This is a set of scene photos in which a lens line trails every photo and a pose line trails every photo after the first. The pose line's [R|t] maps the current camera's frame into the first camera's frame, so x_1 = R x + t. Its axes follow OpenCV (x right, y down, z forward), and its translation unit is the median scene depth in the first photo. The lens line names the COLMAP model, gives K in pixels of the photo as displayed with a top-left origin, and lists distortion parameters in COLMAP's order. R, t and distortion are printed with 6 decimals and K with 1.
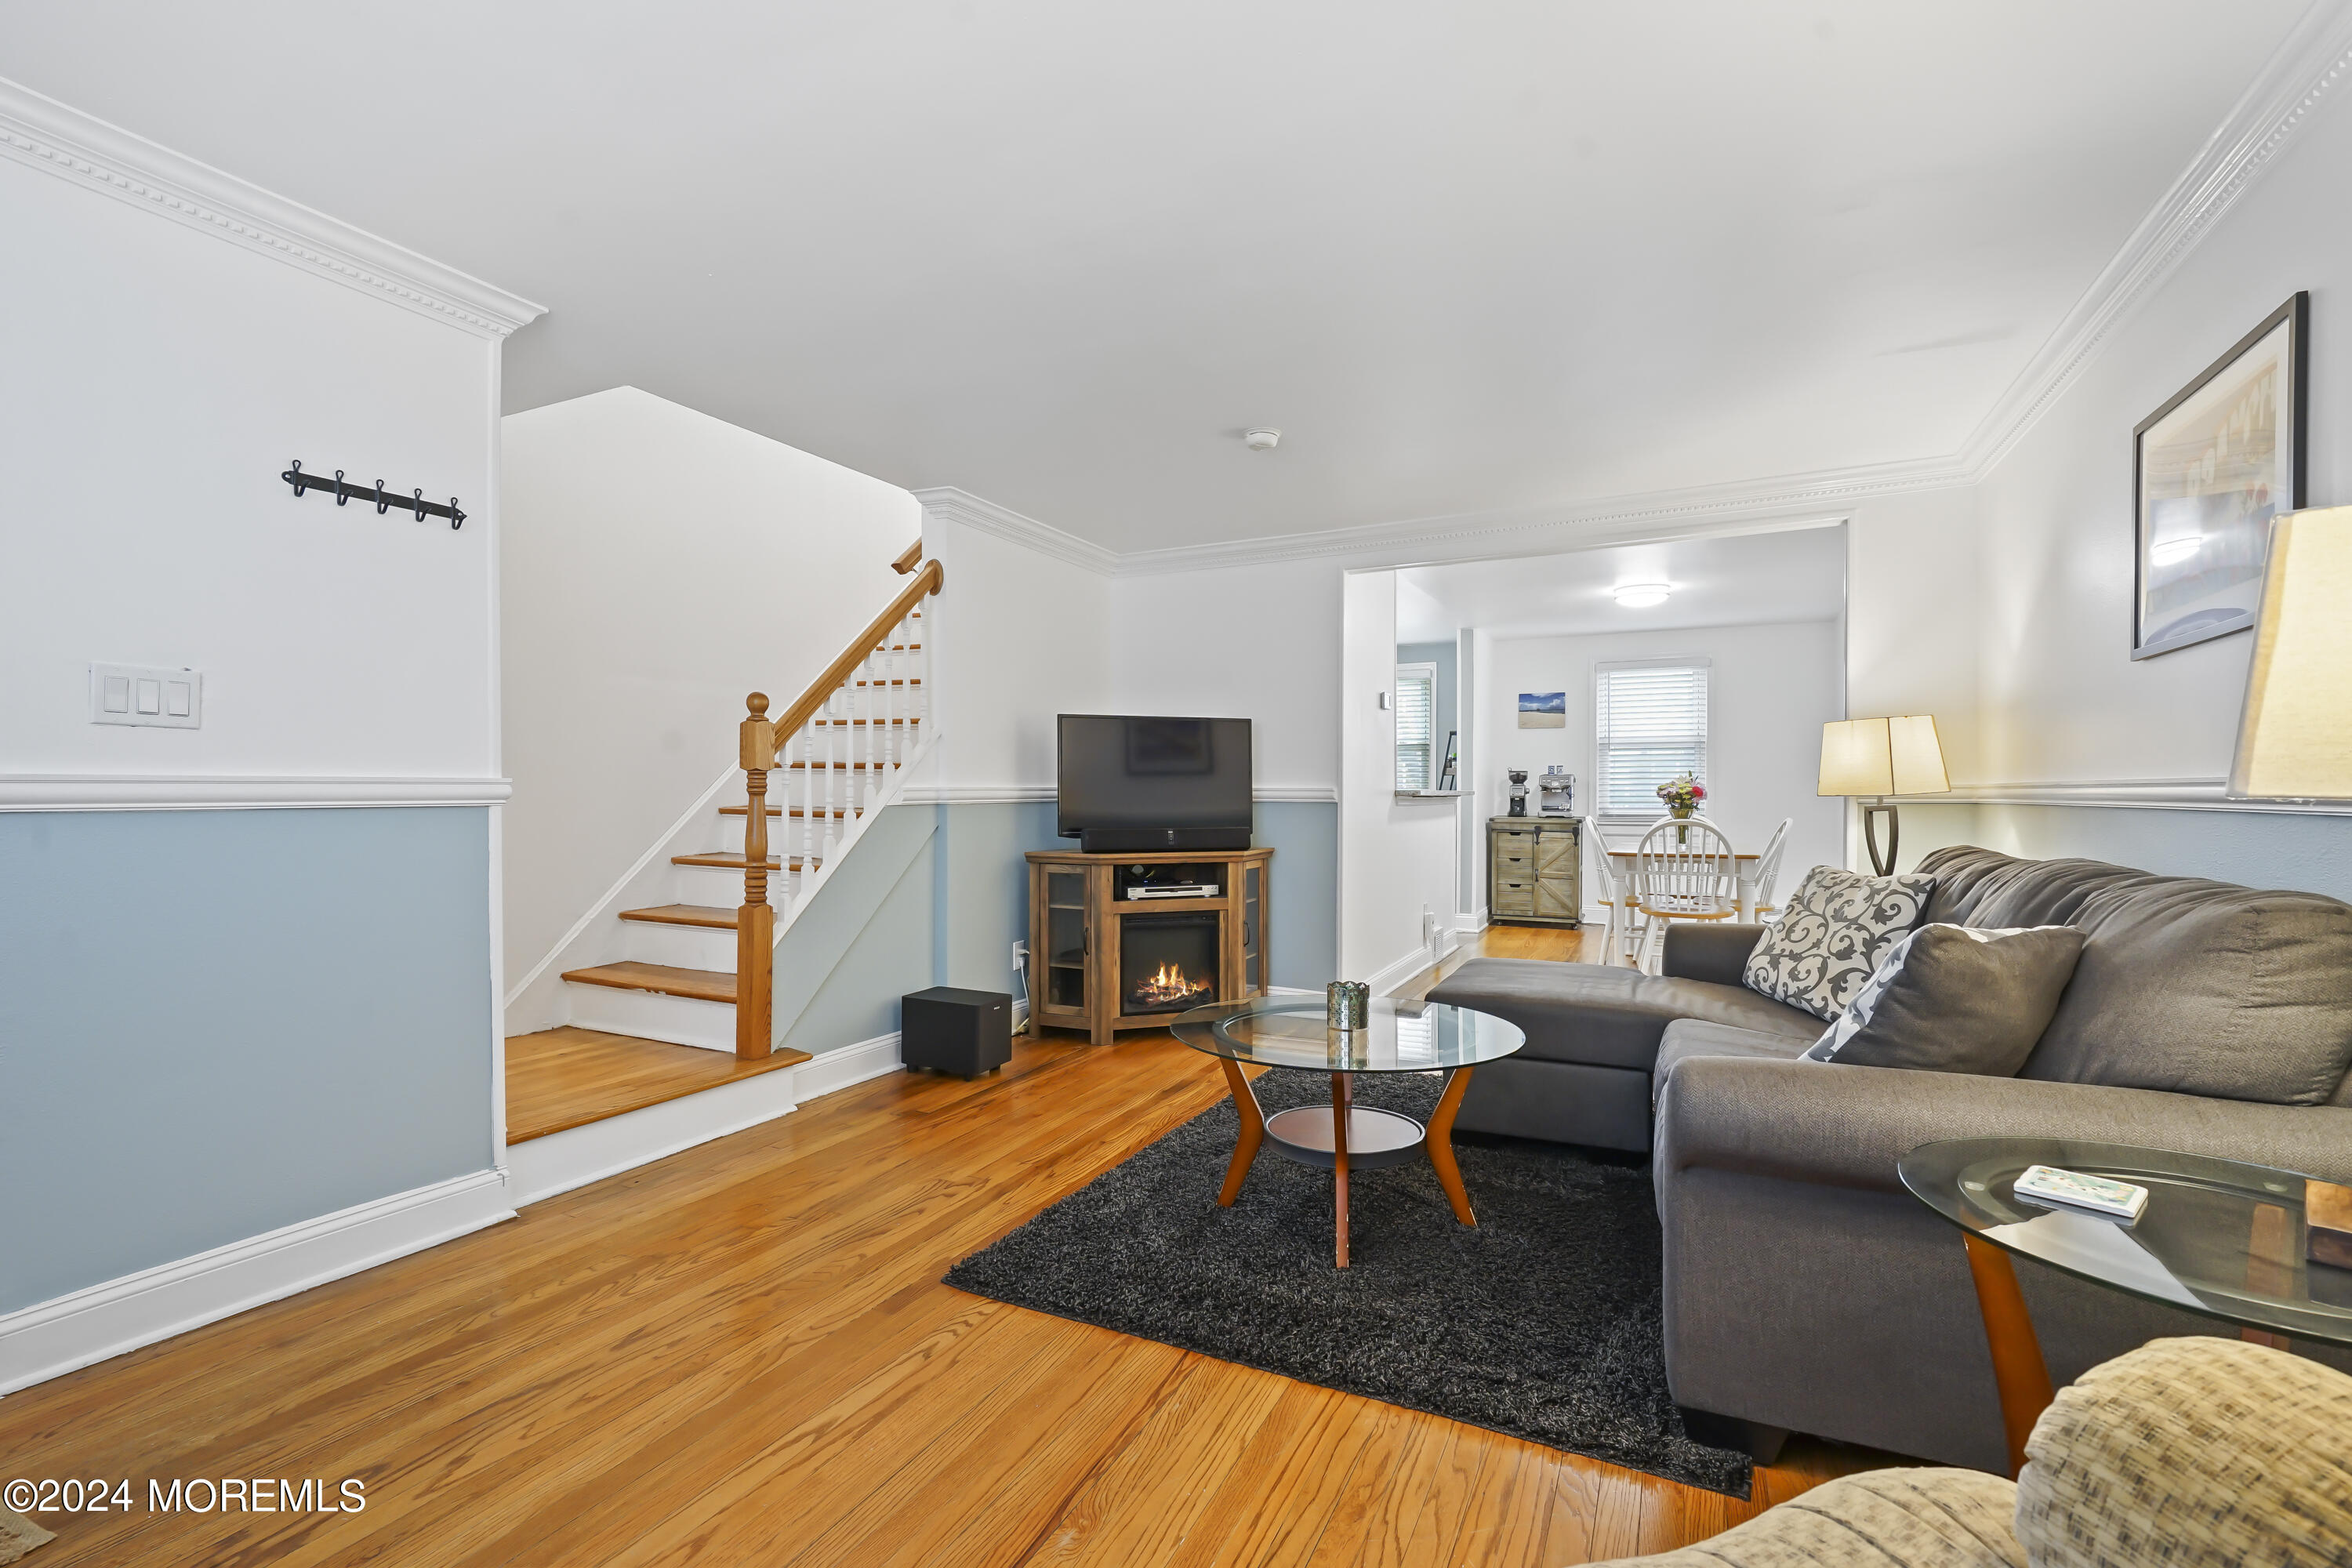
lens RADIAL K [[1075.6, 0, 1156.4], [0, 1075.6, 785.9], [0, 0, 1]] dist [-0.001049, 0.001881]
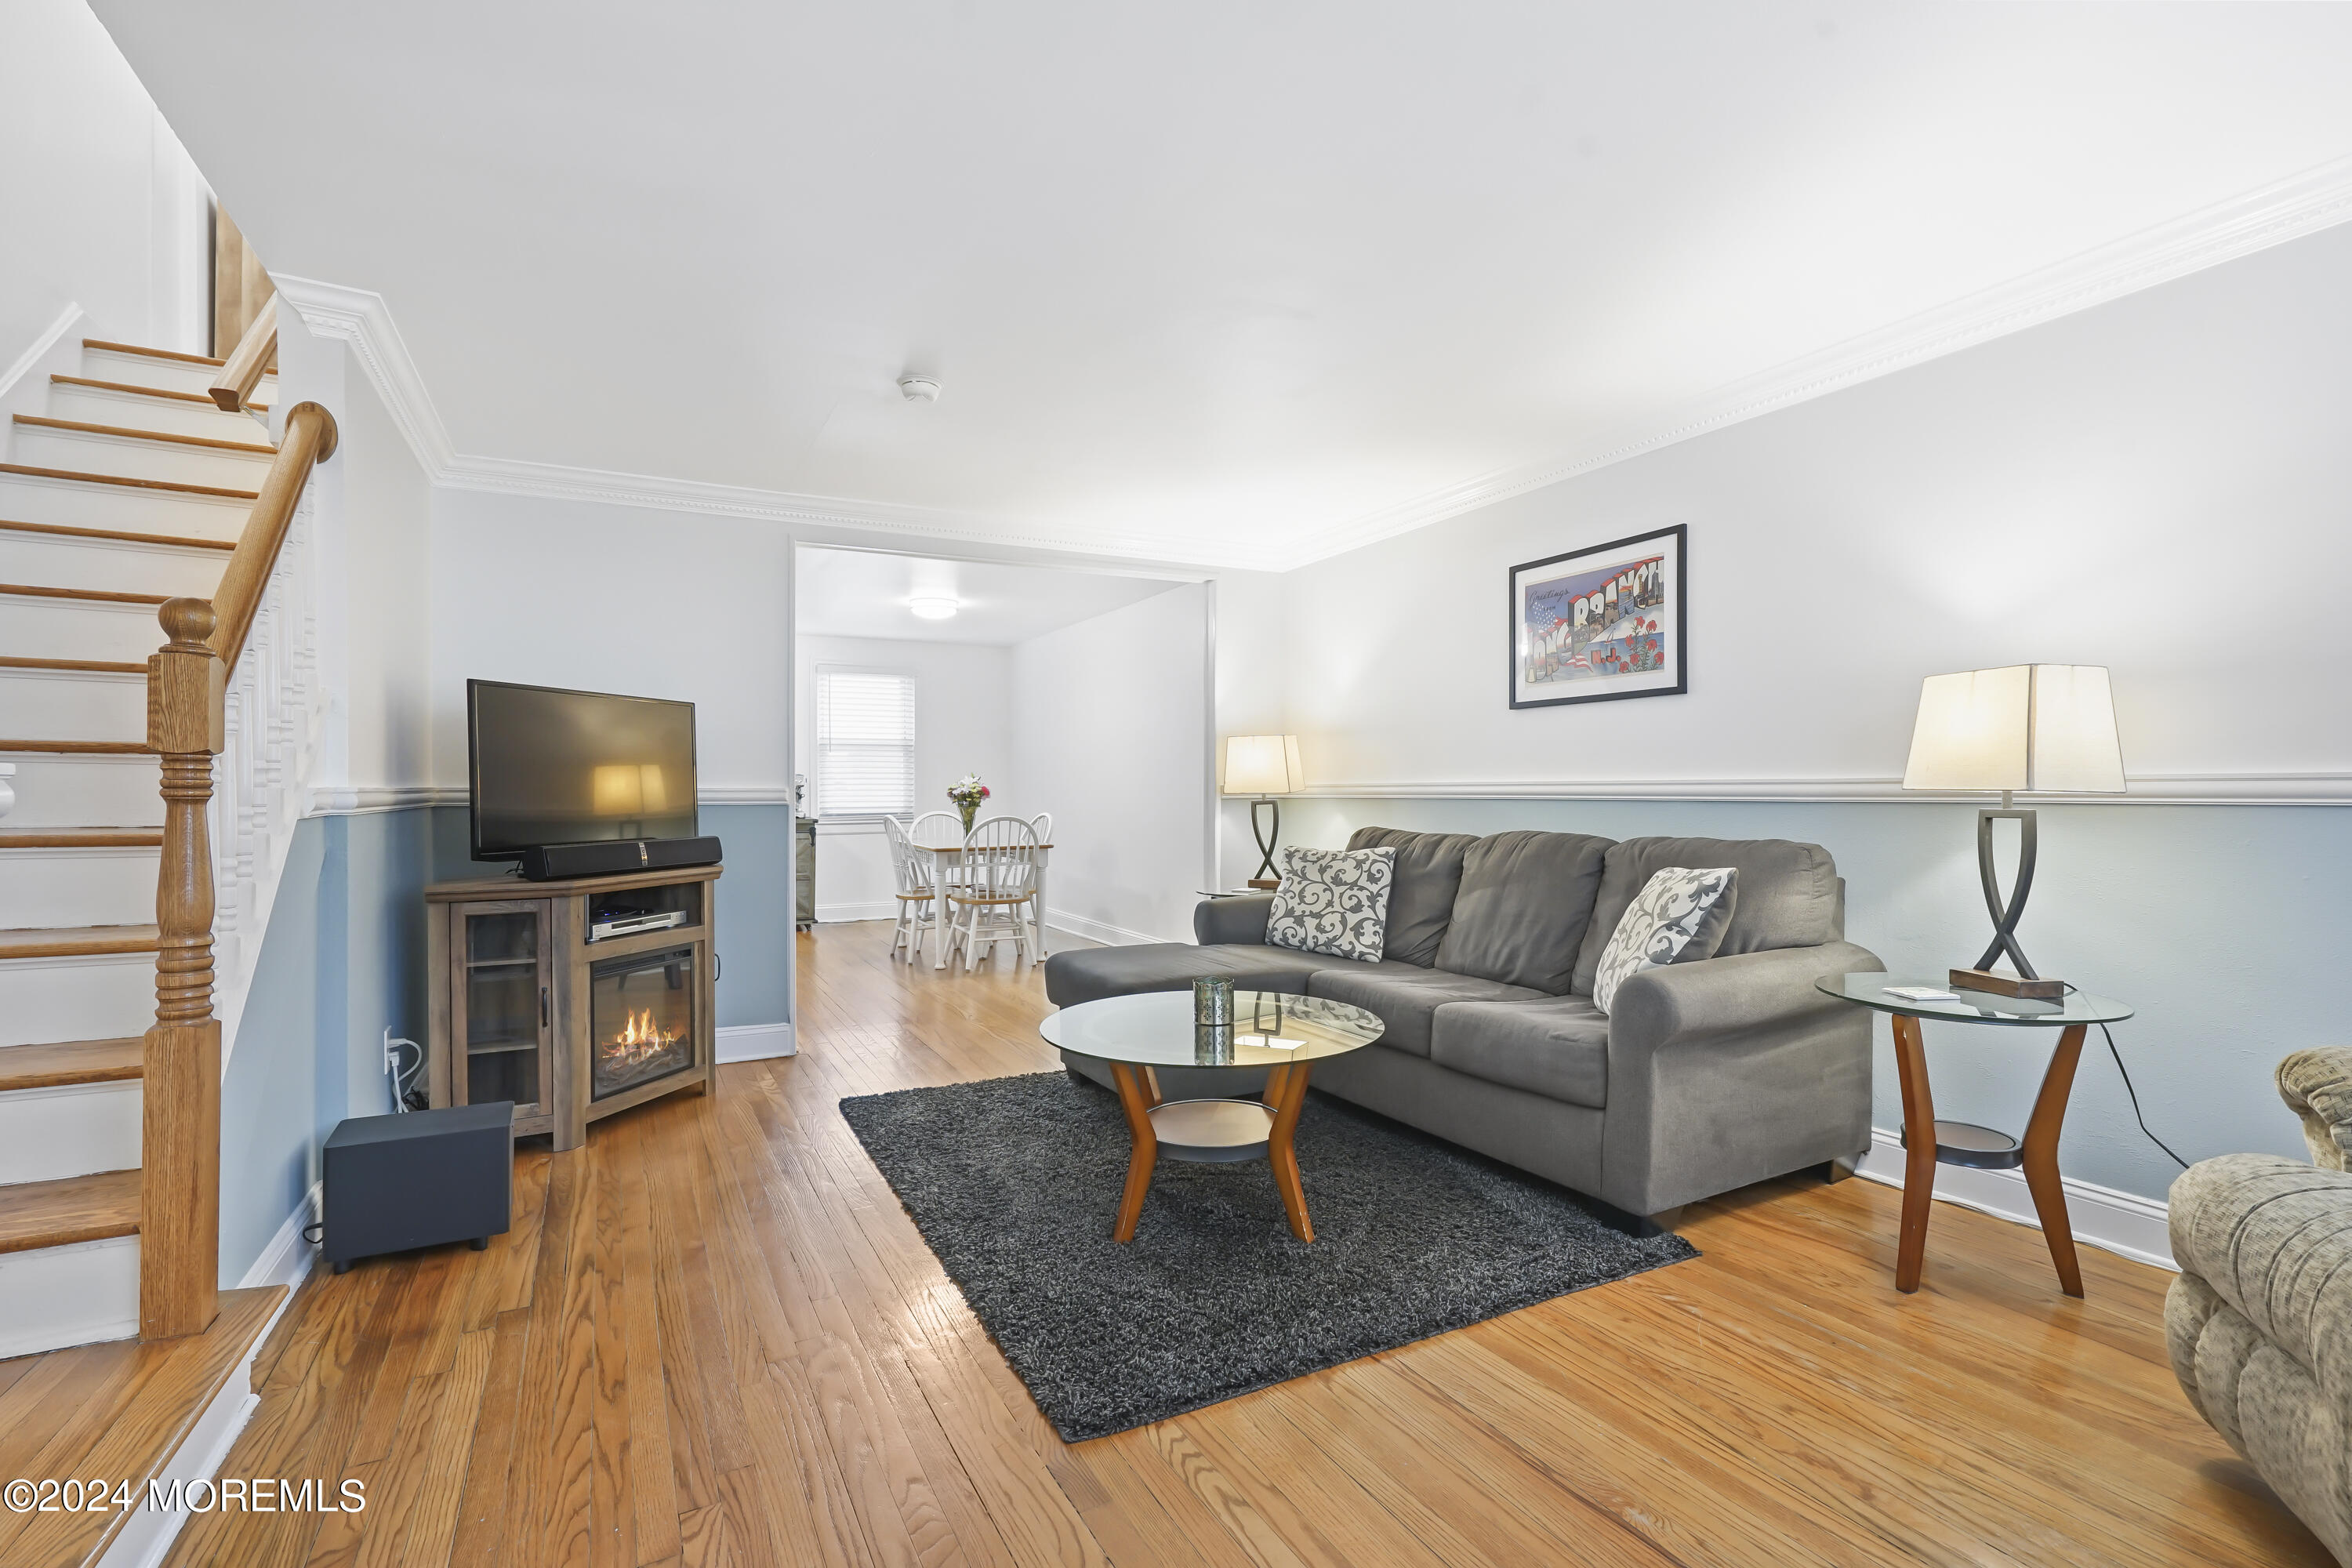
lens RADIAL K [[1075.6, 0, 1174.1], [0, 1075.6, 783.6], [0, 0, 1]] dist [-0.001049, 0.001881]
pose [[0.577202, 0.002088, 0.816599, -0.516186], [-0.000406, 0.999997, -0.002270, 0.000362], [-0.816602, 0.000979, 0.577201, 0.336190]]
